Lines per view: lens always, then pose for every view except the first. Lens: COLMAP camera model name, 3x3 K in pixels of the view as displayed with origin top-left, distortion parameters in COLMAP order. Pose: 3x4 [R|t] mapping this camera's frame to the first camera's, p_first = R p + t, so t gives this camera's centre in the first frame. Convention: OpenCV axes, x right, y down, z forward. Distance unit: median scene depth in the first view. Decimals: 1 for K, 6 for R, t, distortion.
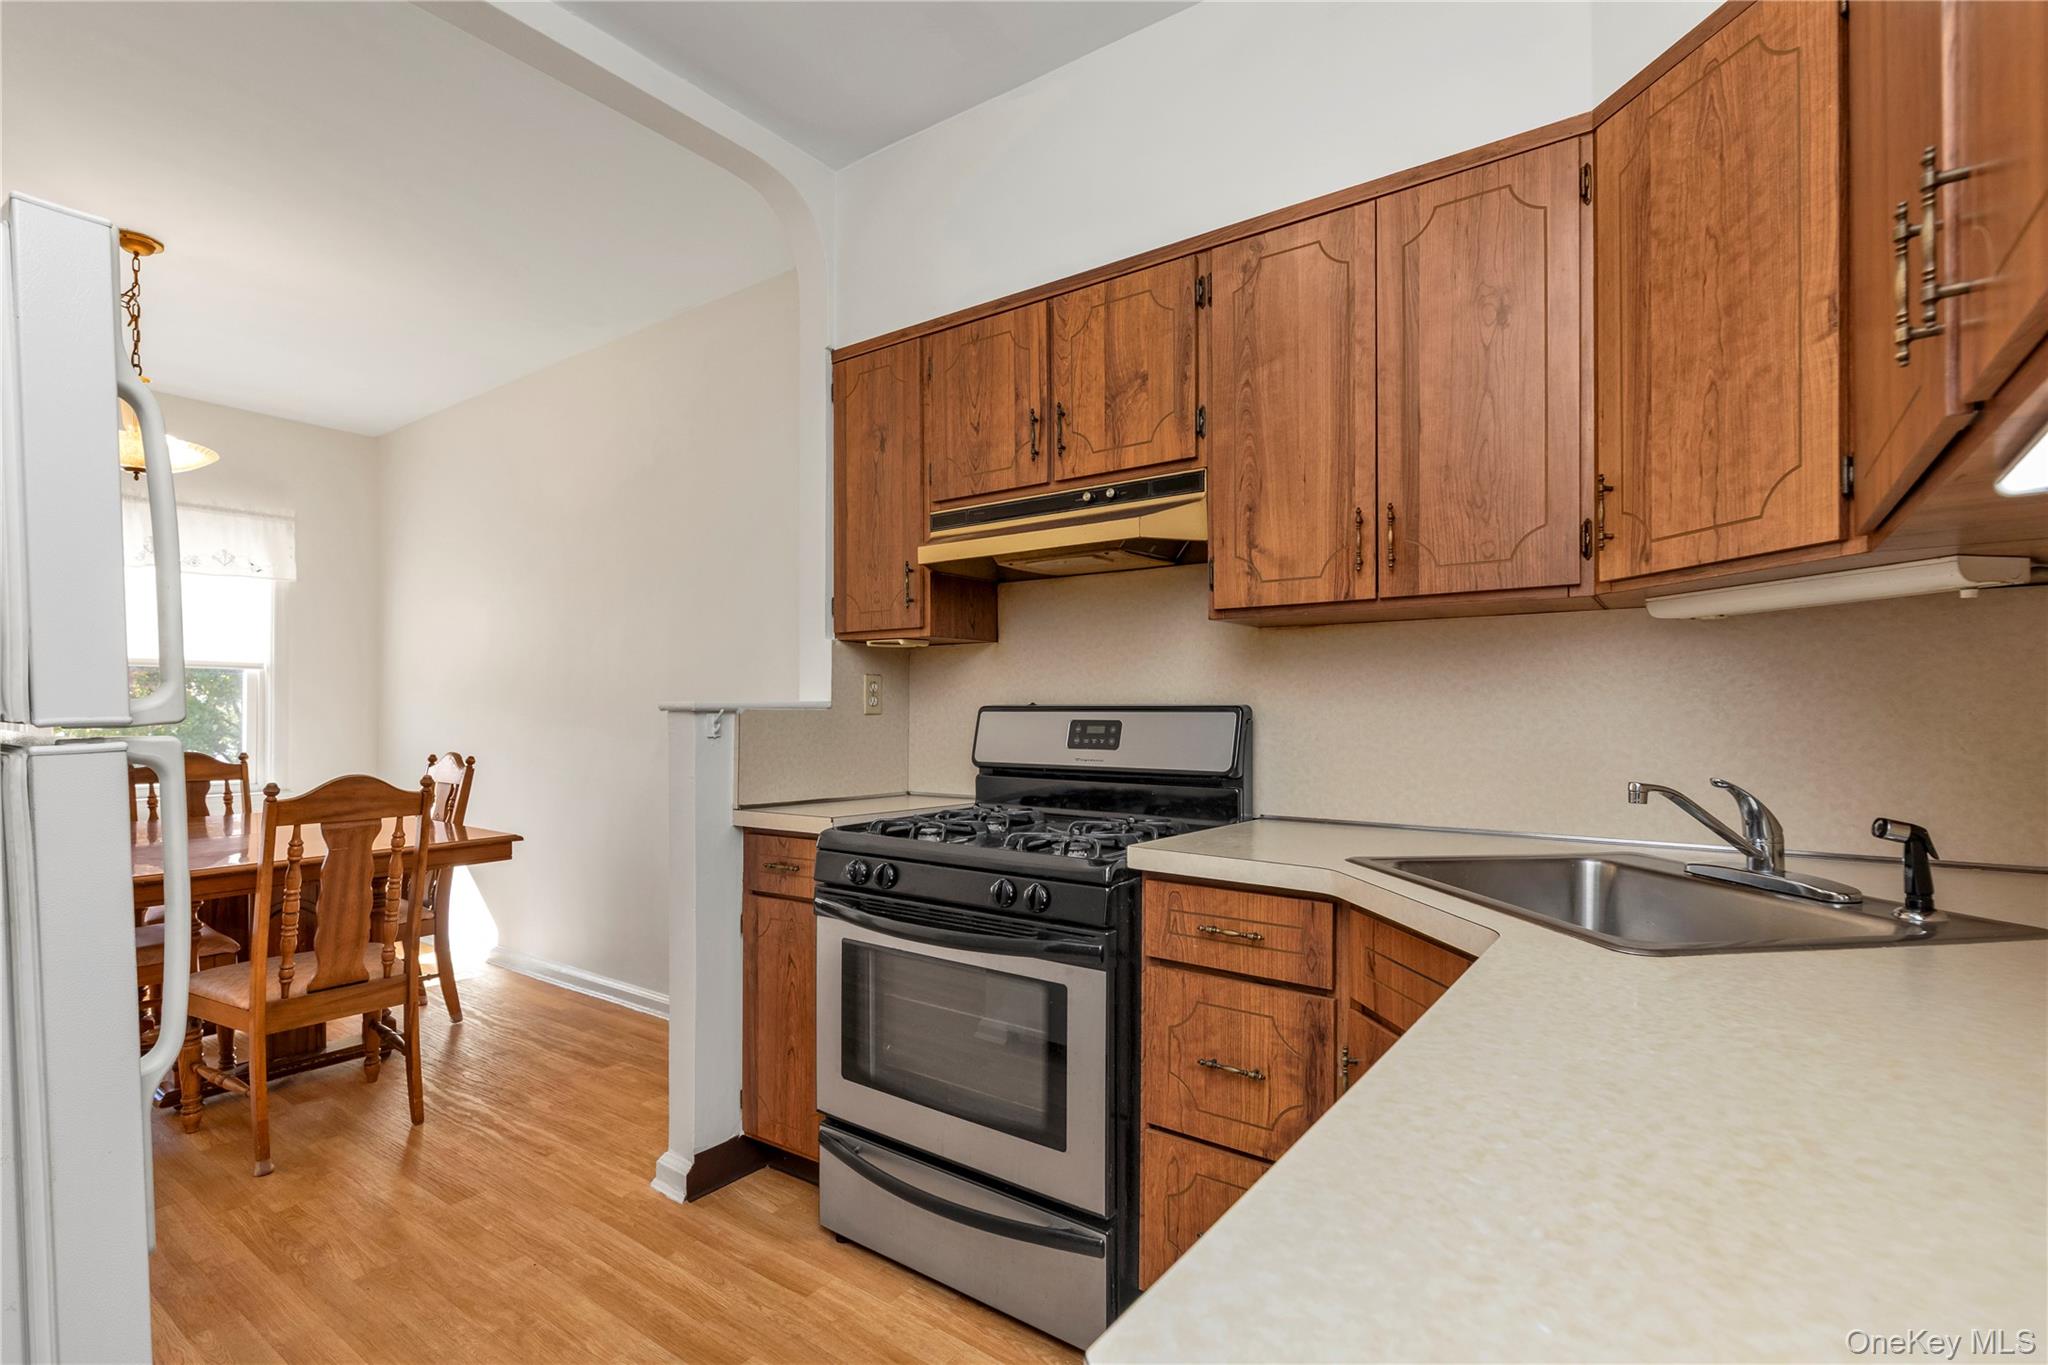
lens RADIAL K [[962.2, 0, 1023.7], [0, 962.2, 698.2], [0, 0, 1]] dist [-0.001295, 0.000742]
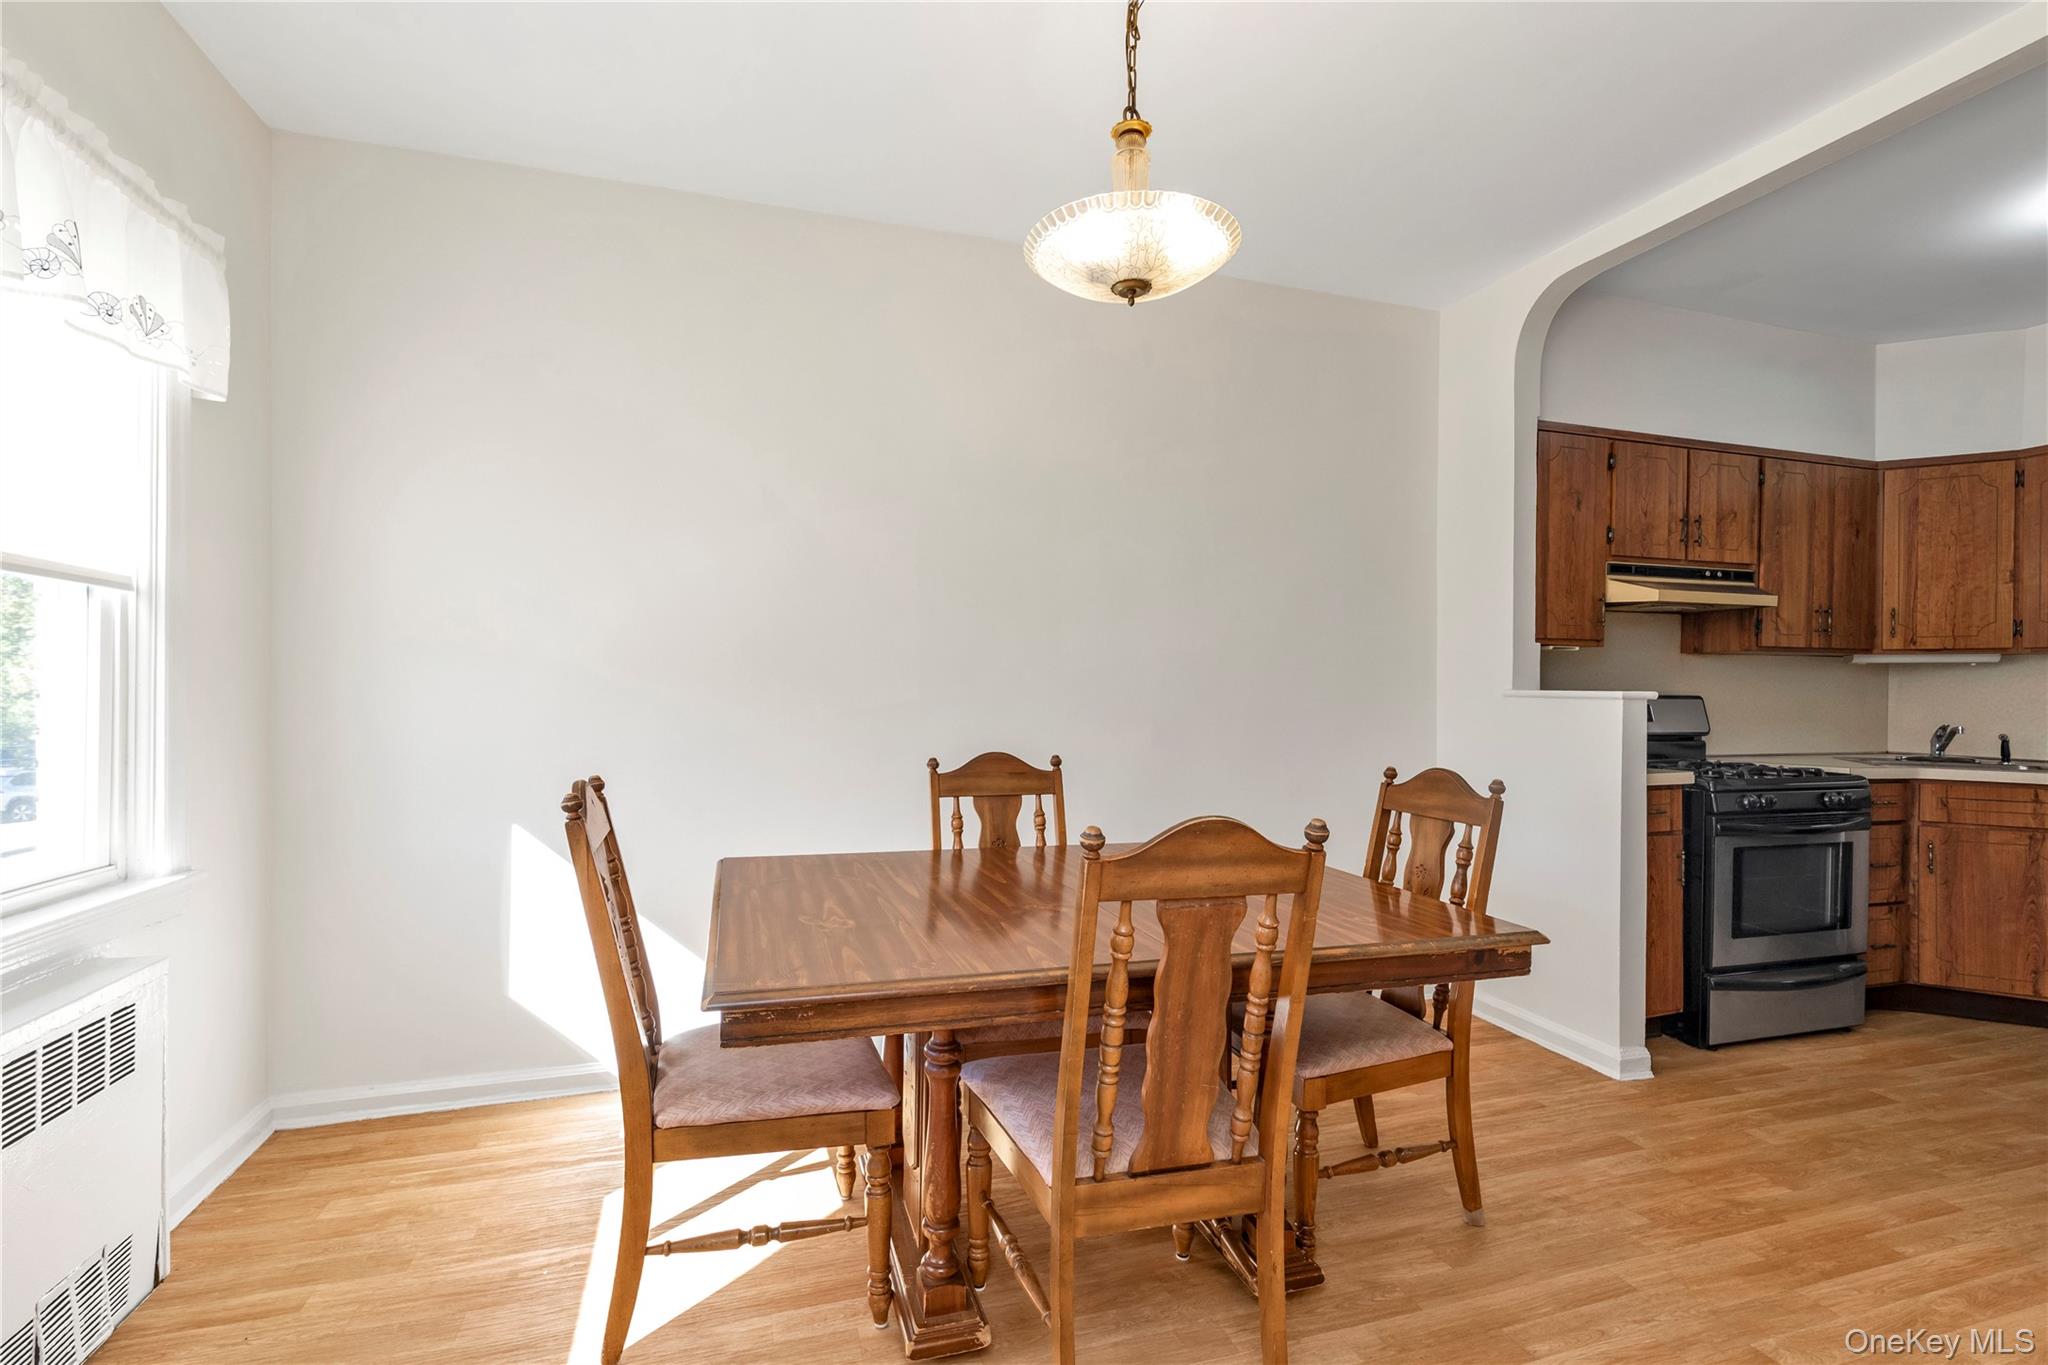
lens RADIAL K [[907.9, 0, 1020.0], [0, 907.9, 691.0], [0, 0, 1]] dist [-0.001474, -0.001237]
pose [[0.601418, 0.014783, 0.798798, -2.001951], [-0.015160, 0.999860, -0.007090, 0.029855], [-0.798791, -0.007846, 0.601558, 1.030350]]
